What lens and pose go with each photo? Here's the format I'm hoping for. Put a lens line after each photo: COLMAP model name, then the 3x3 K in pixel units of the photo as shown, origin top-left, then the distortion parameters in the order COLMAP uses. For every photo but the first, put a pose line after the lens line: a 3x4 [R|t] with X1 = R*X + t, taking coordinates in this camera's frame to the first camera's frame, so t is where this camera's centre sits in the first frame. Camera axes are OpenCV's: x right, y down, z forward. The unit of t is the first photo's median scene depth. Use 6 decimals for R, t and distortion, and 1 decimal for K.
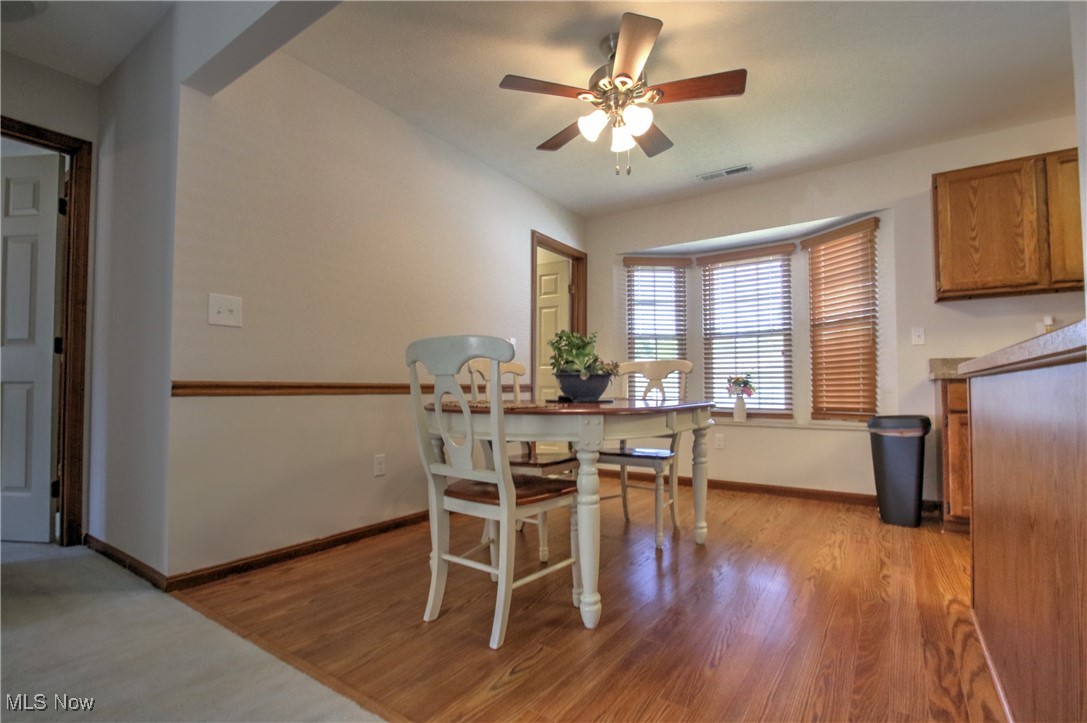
lens RADIAL K [[503.0, 0, 541.6], [0, 503.0, 370.1], [0, 0, 1]] dist [0.014949, -0.017769]
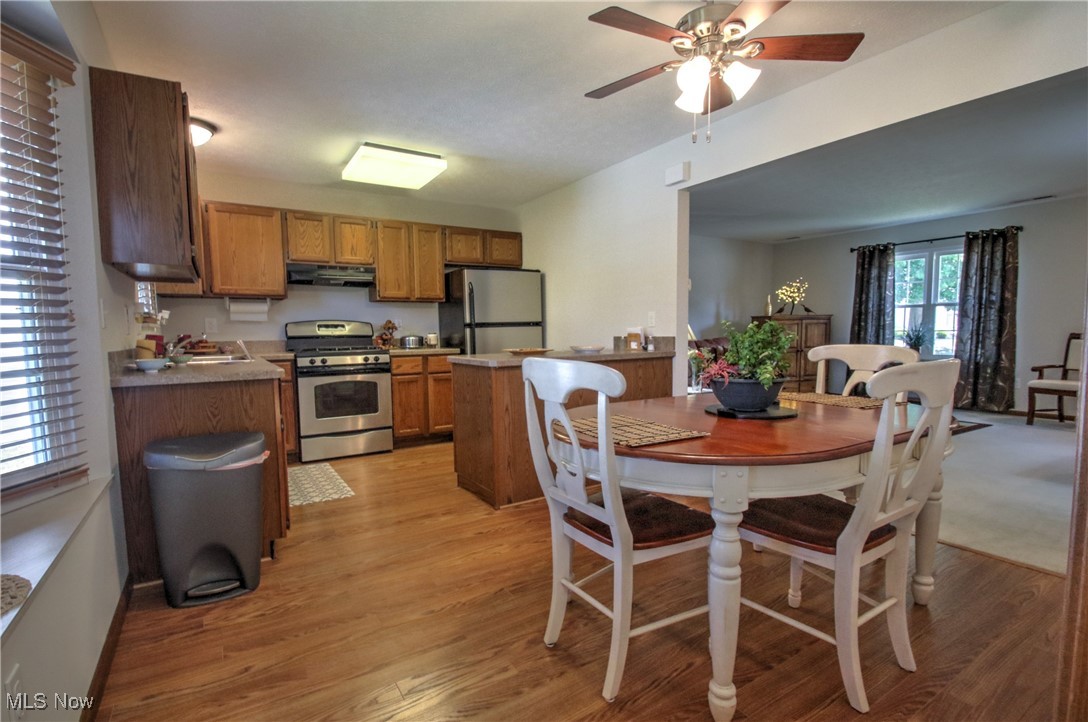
lens RADIAL K [[509.7, 0, 541.7], [0, 509.7, 366.5], [0, 0, 1]] dist [-0.001914, -0.000282]
pose [[-0.925860, -0.014823, 0.377575, 0.037970], [-0.001477, 0.999365, 0.035613, -0.021246], [-0.377863, 0.032415, -0.925294, 1.099655]]
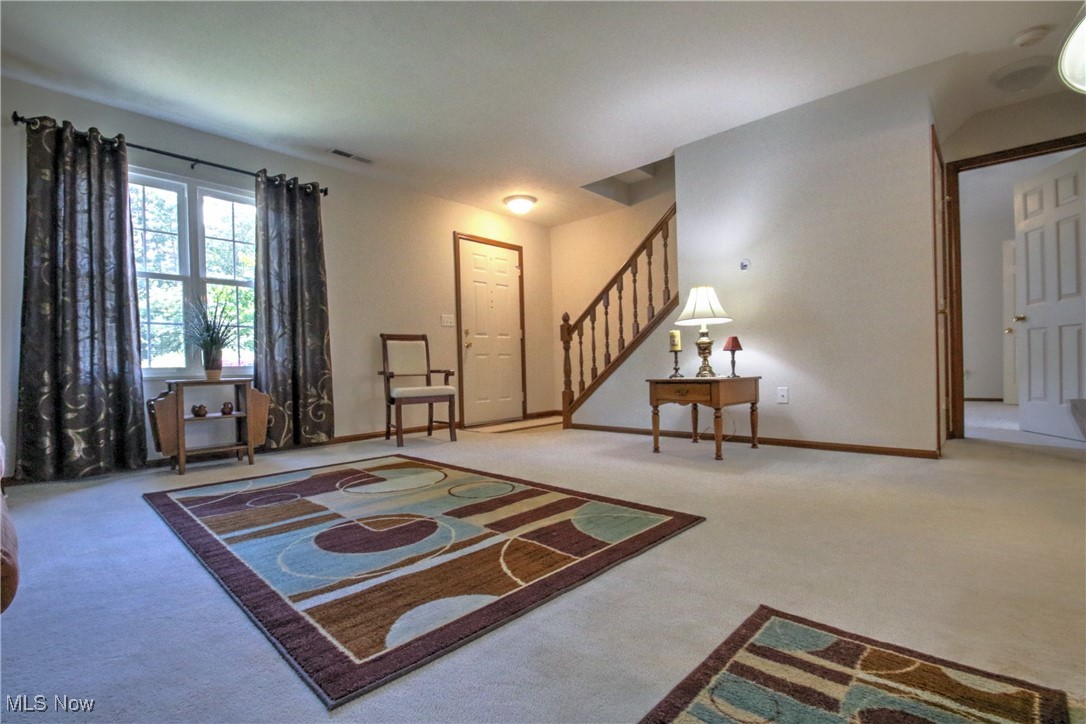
lens RADIAL K [[515.2, 0, 539.4], [0, 515.2, 370.3], [0, 0, 1]] dist [0.010292, -0.015124]
pose [[-0.144562, 0.011608, -0.989428, 0.342149], [0.056779, 0.998381, 0.003417, 0.035835], [0.987865, -0.055685, -0.144987, -0.182431]]
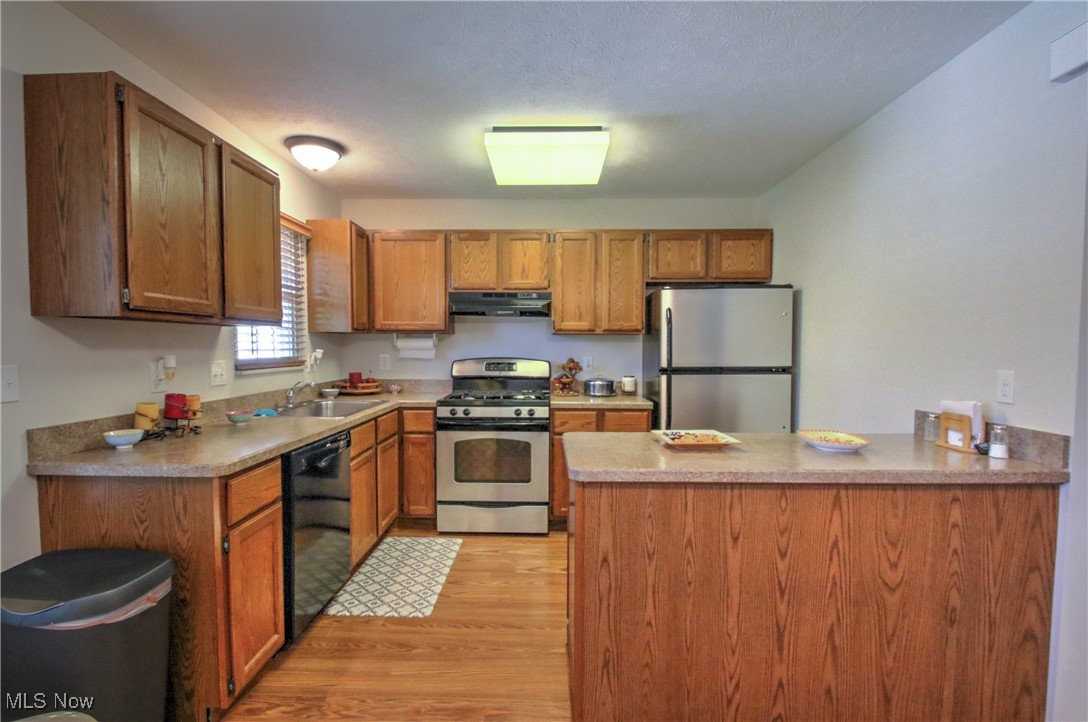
lens RADIAL K [[516.1, 0, 540.4], [0, 516.1, 369.3], [0, 0, 1]] dist [0.010292, -0.015124]
pose [[-0.557351, -0.040230, 0.829302, 0.068983], [-0.037291, 0.999030, 0.023402, -0.087821], [-0.829439, -0.017882, -0.558311, 0.692546]]
